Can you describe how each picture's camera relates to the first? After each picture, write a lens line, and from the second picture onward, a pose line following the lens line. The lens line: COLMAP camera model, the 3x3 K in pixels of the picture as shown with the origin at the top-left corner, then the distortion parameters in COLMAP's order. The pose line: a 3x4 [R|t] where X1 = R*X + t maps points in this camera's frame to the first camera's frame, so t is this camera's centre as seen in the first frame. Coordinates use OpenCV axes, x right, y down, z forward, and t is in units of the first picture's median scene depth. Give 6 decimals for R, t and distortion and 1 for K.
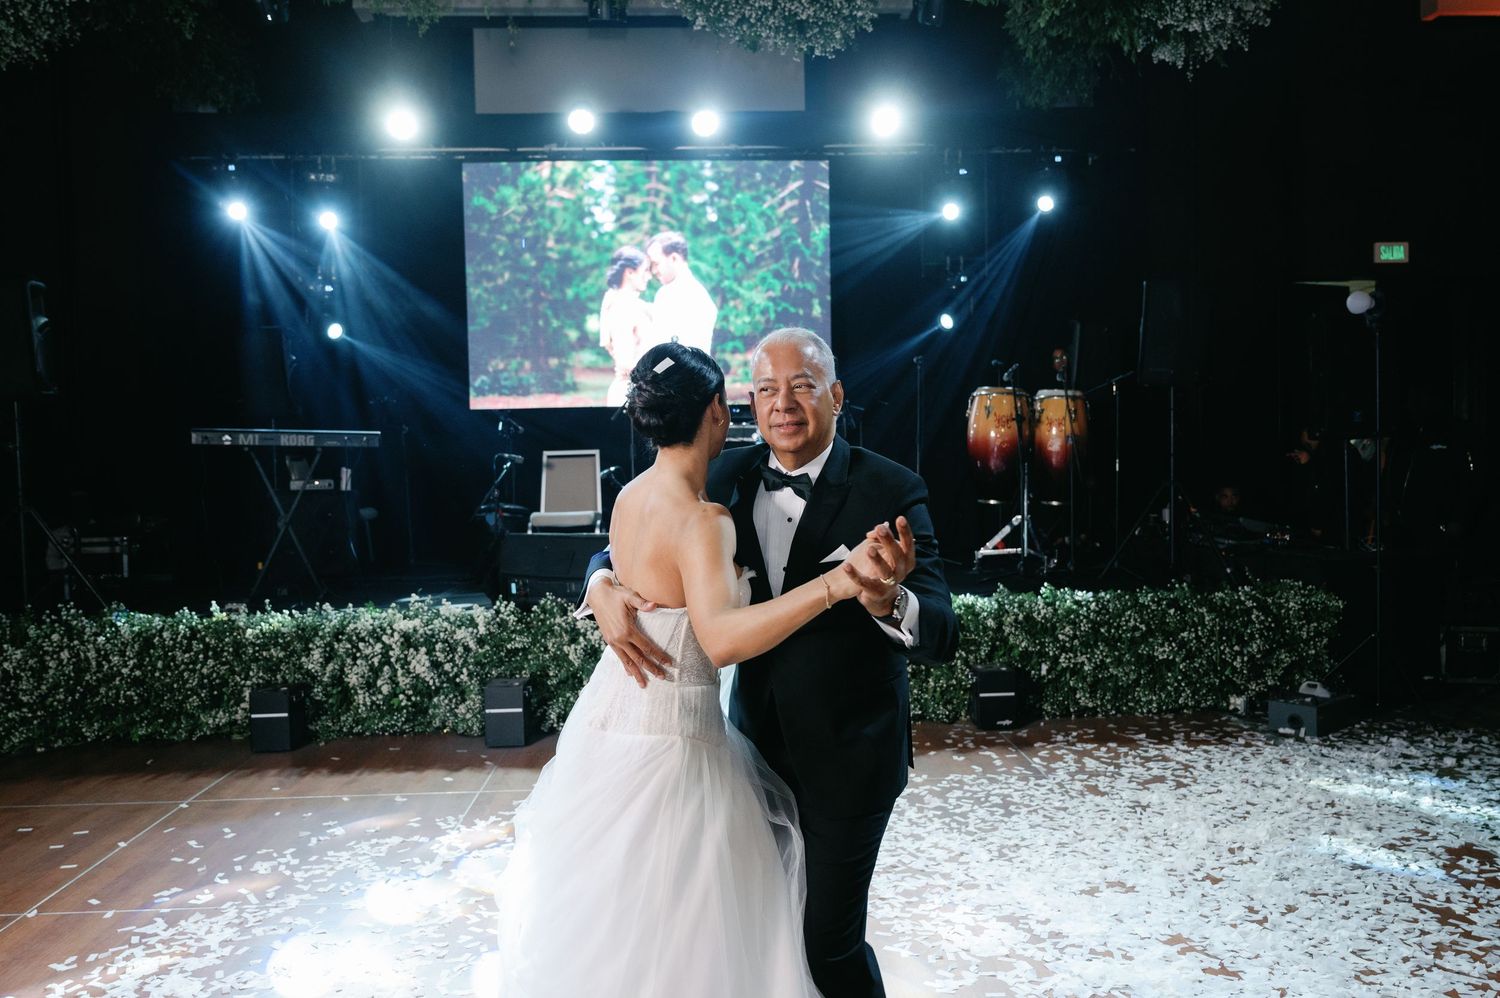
lens RADIAL K [[1195.2, 0, 757.8], [0, 1195.2, 487.9], [0, 0, 1]] dist [-0.009041, 0.005537]
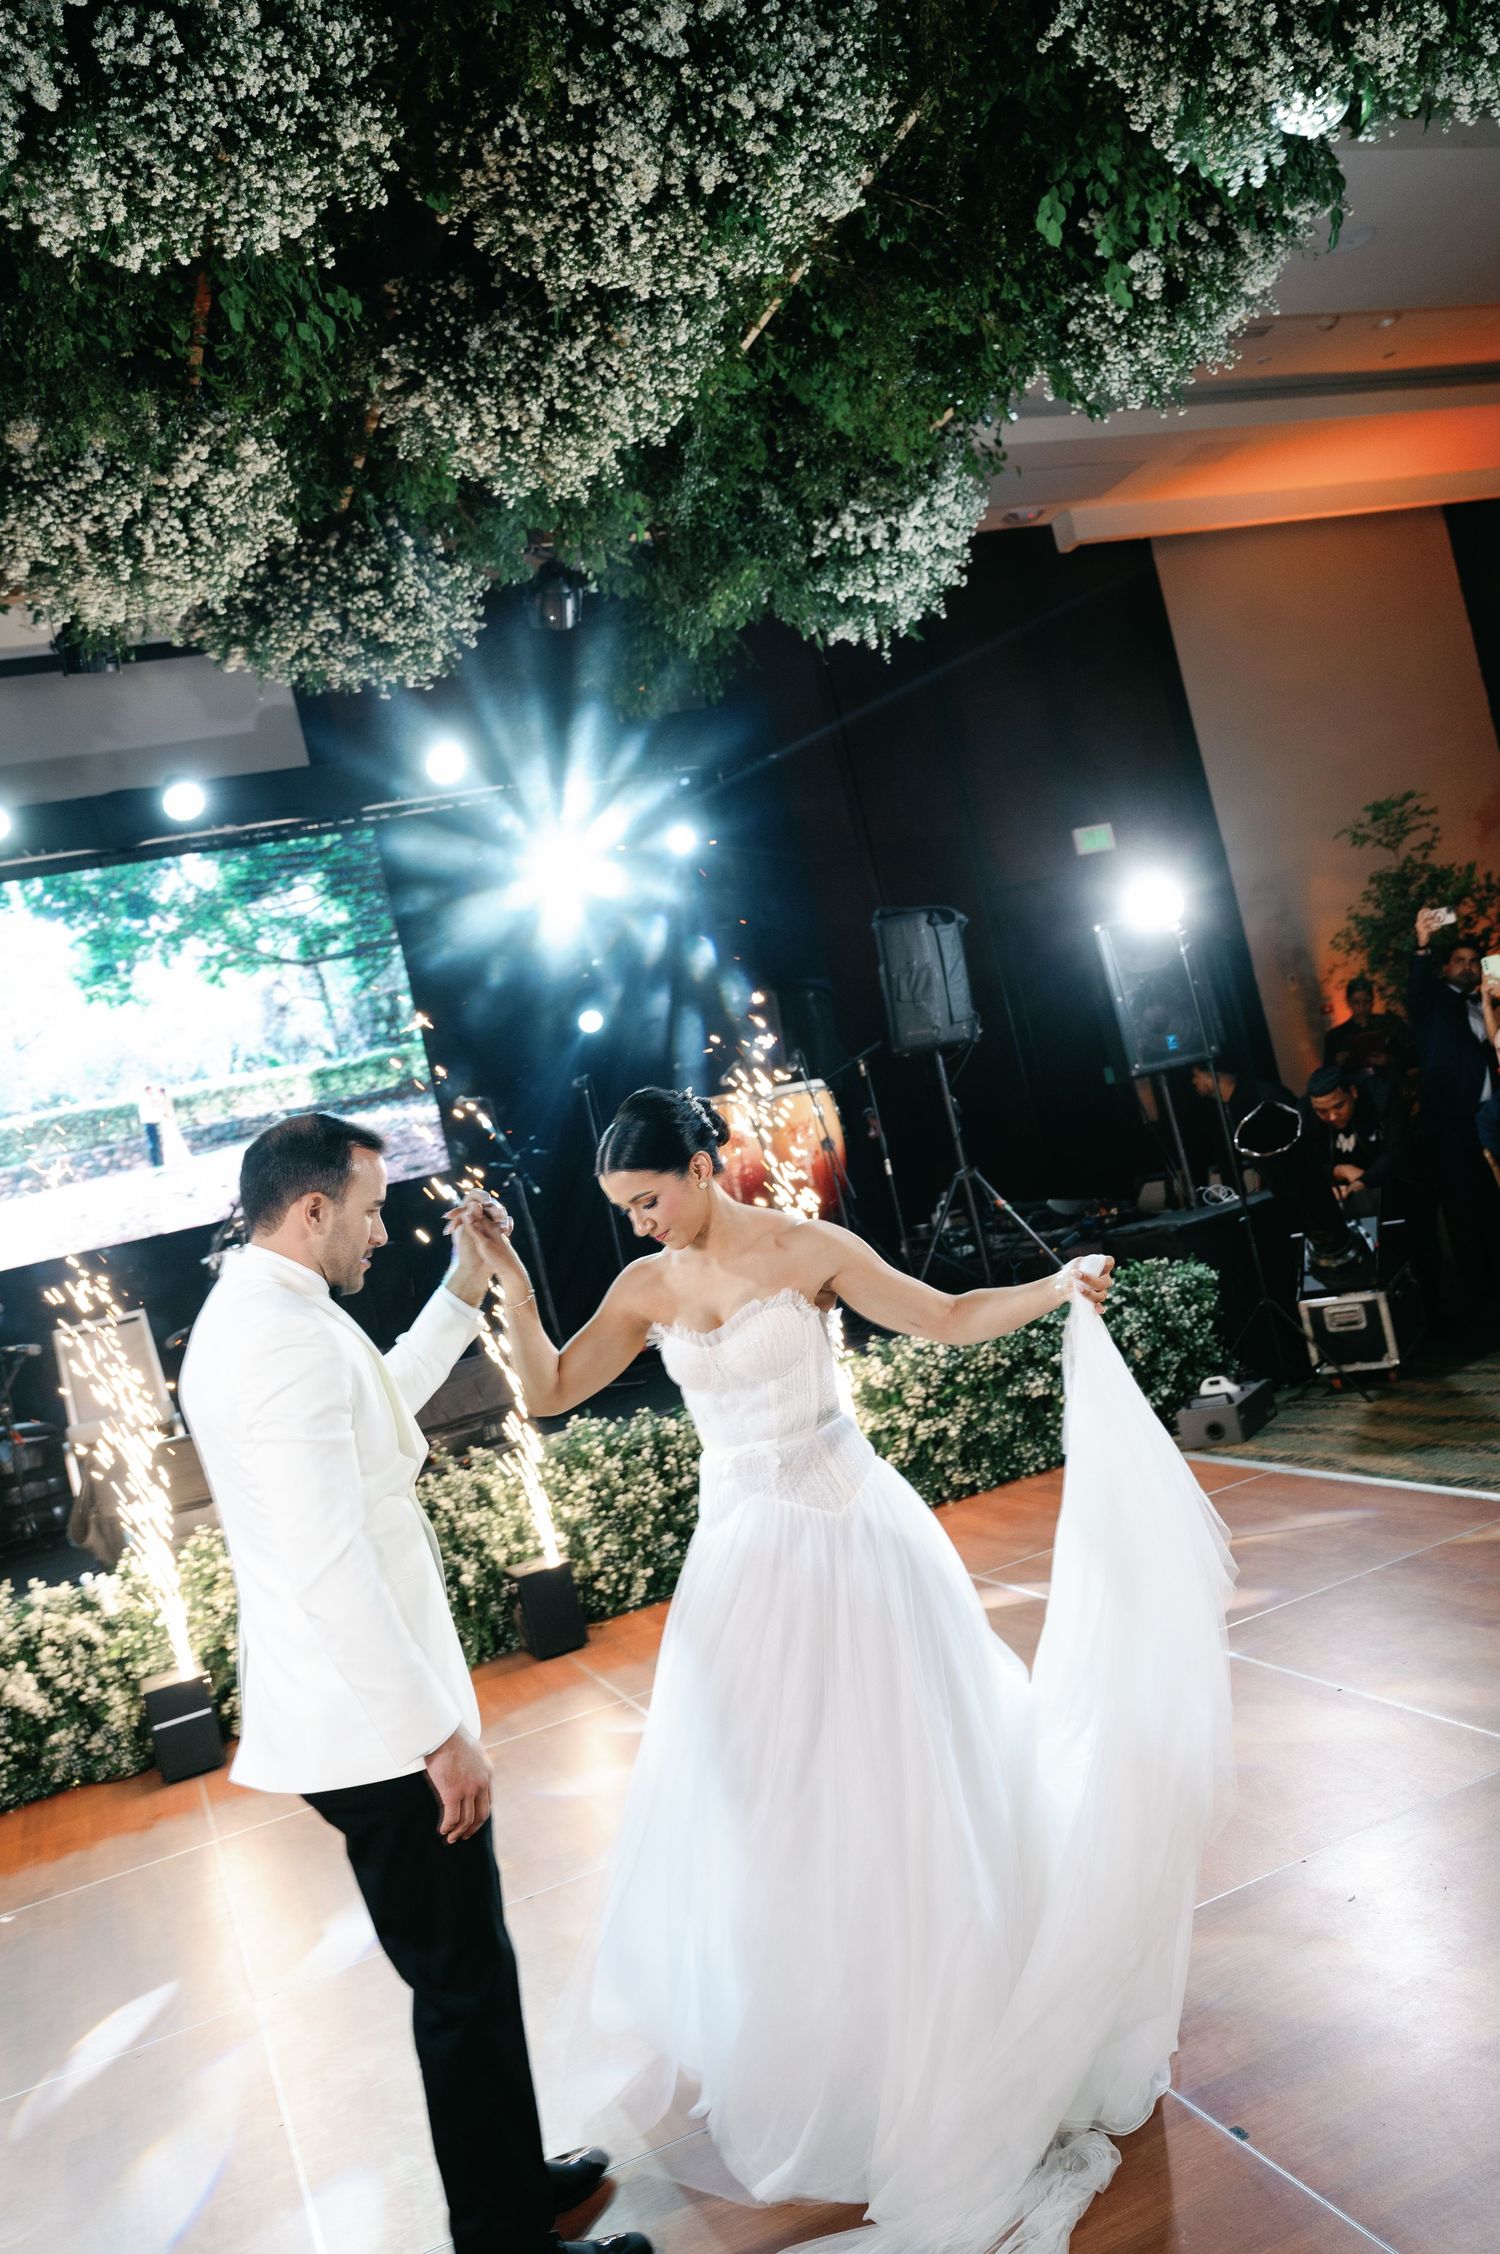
lens RADIAL K [[1793.5, 0, 766.8], [0, 1793.5, 1133.5], [0, 0, 1]] dist [-0.014358, 0.024793]
pose [[0.925097, -0.197368, 0.324410, -0.159596], [0.223176, 0.973786, -0.043975, -0.008734], [-0.307227, 0.113082, 0.944894, -0.047866]]
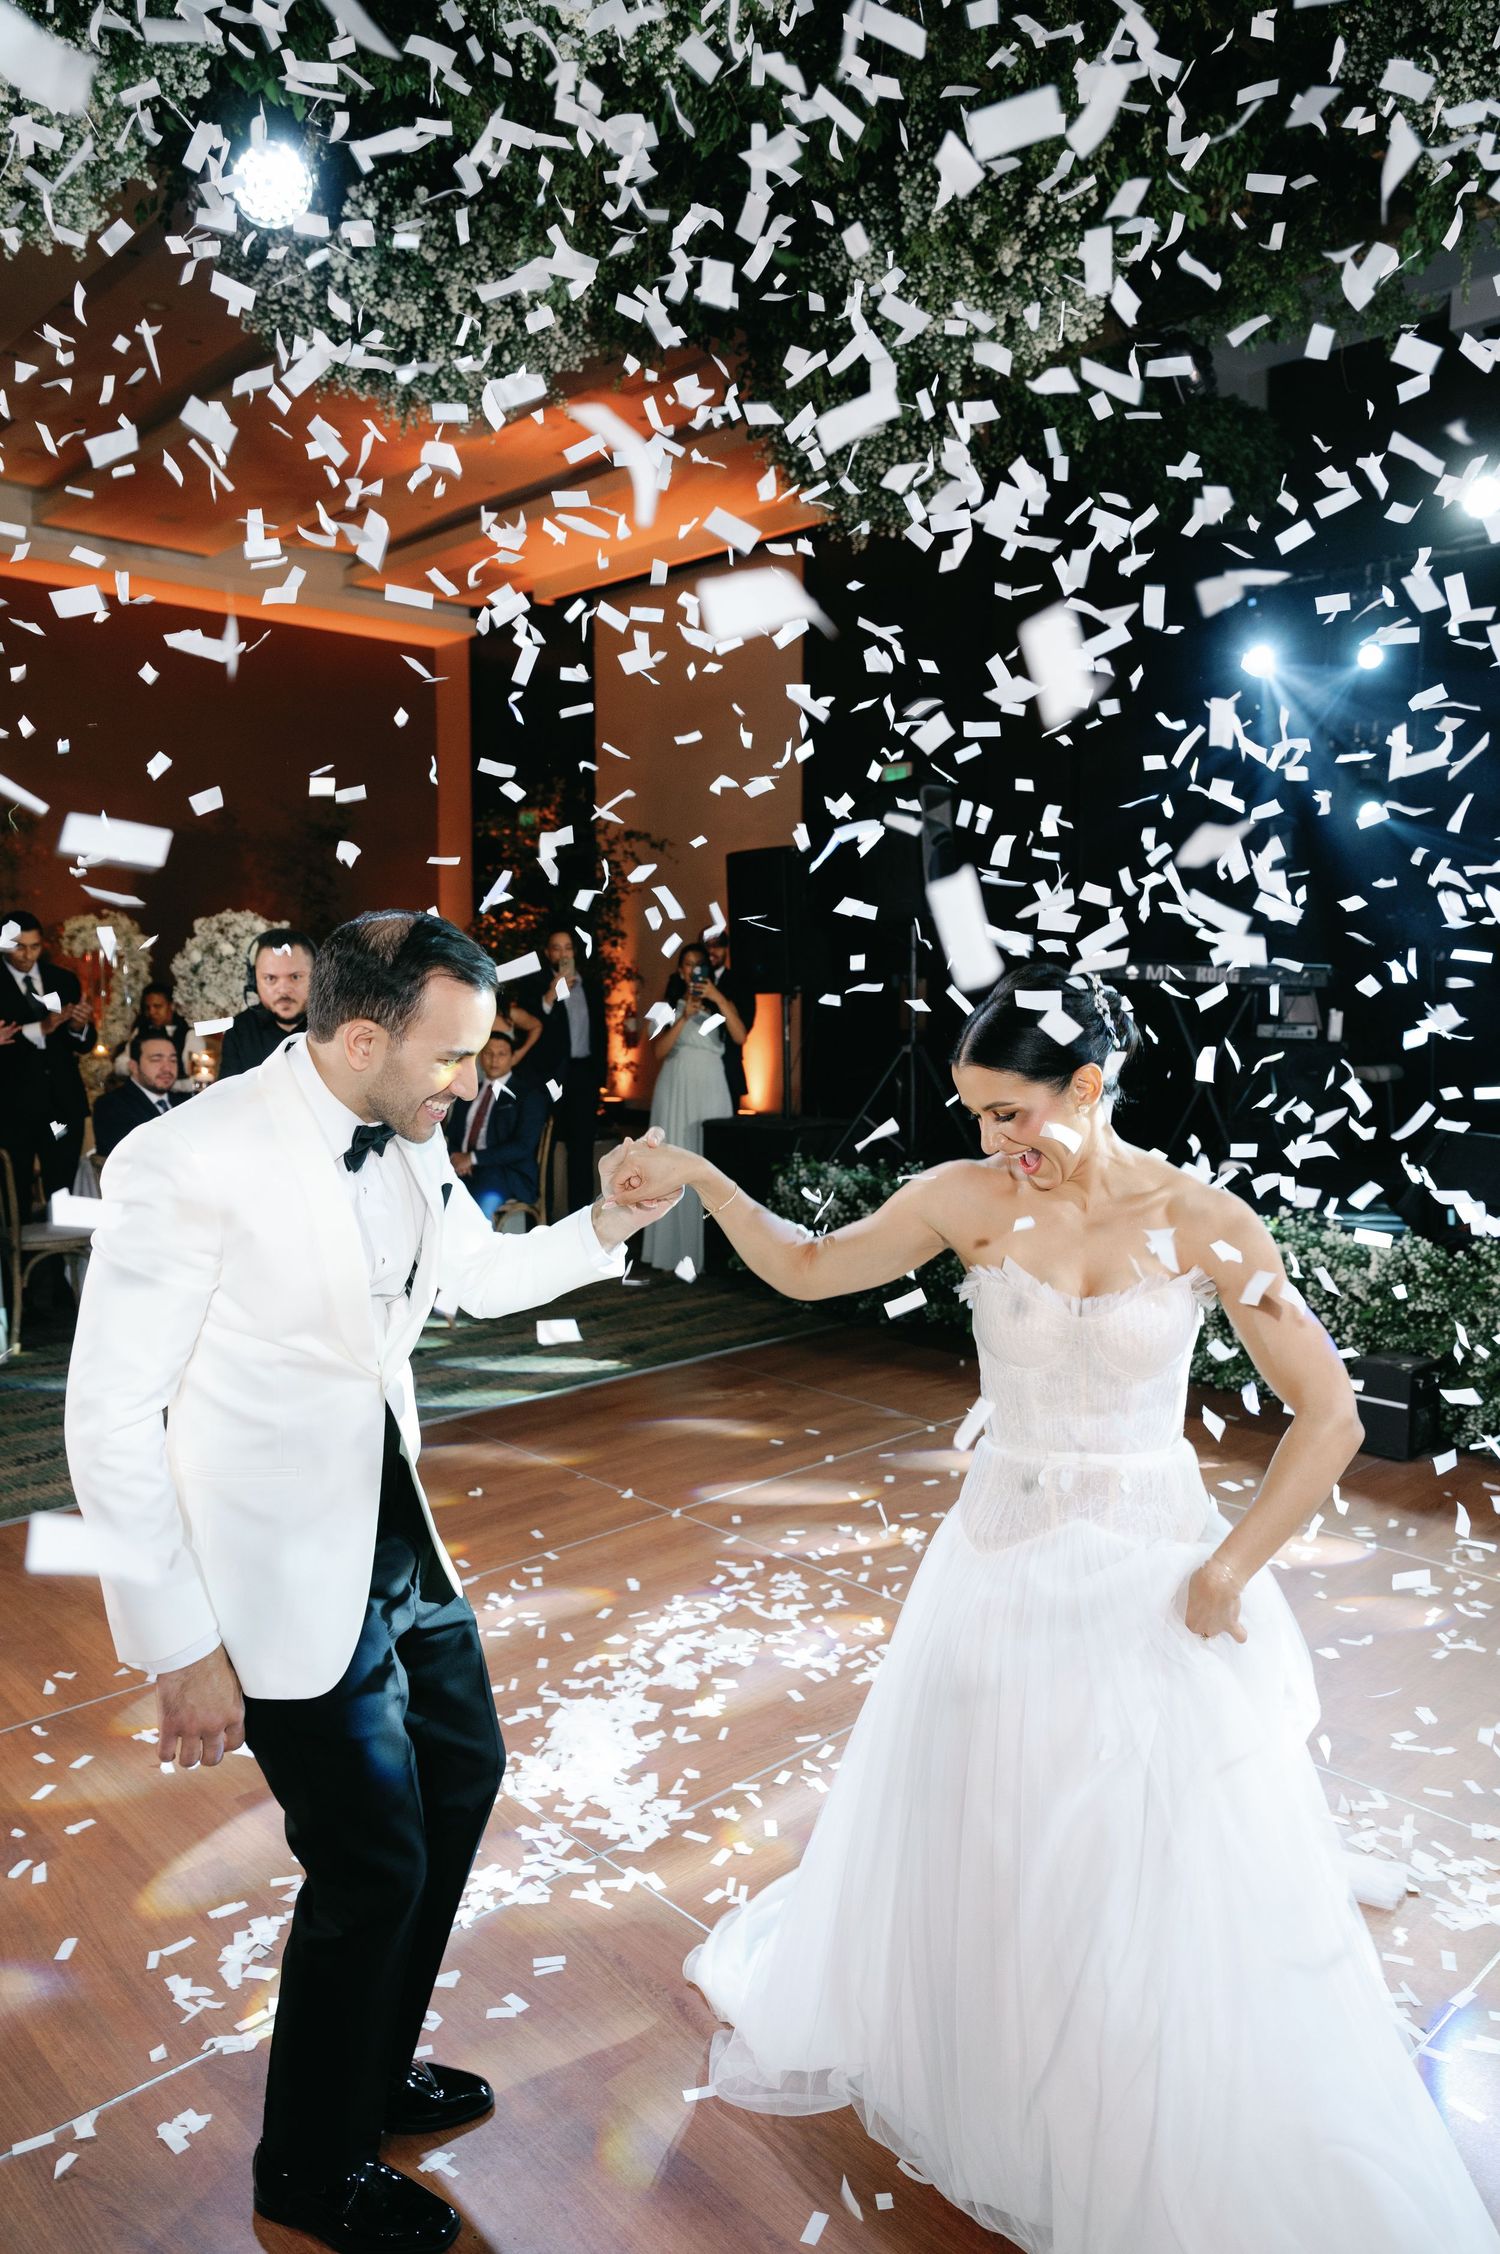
lens RADIAL K [[1518.4, 0, 750.2], [0, 1518.4, 1145.9], [0, 0, 1]] dist [-0.002911, 0.002297]
pose [[0.653981, 0.108285, -0.748721, 0.161840], [-0.037822, 0.993145, 0.110599, -0.031604], [0.755565, -0.044012, 0.653593, 0.178392]]
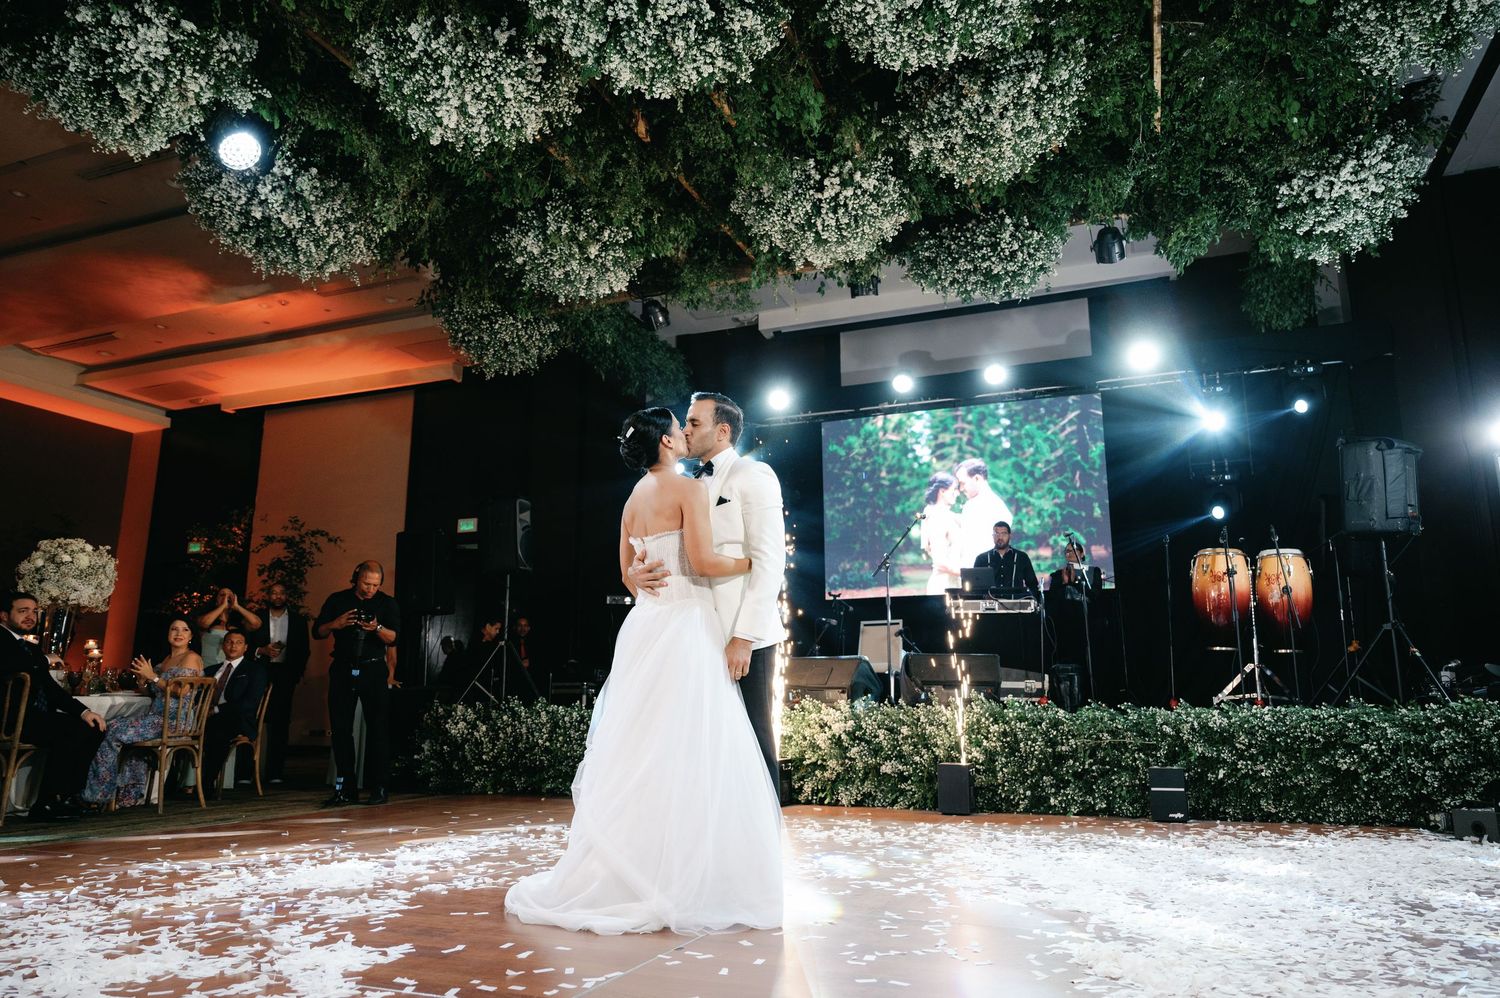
lens RADIAL K [[1010.5, 0, 756.1], [0, 1010.5, 497.8], [0, 0, 1]] dist [-0.002911, 0.002297]
pose [[0.909110, -0.066371, -0.411236, 0.248307], [-0.032597, 0.972863, -0.229076, 0.130839], [0.415280, 0.221660, 0.882275, -0.074750]]
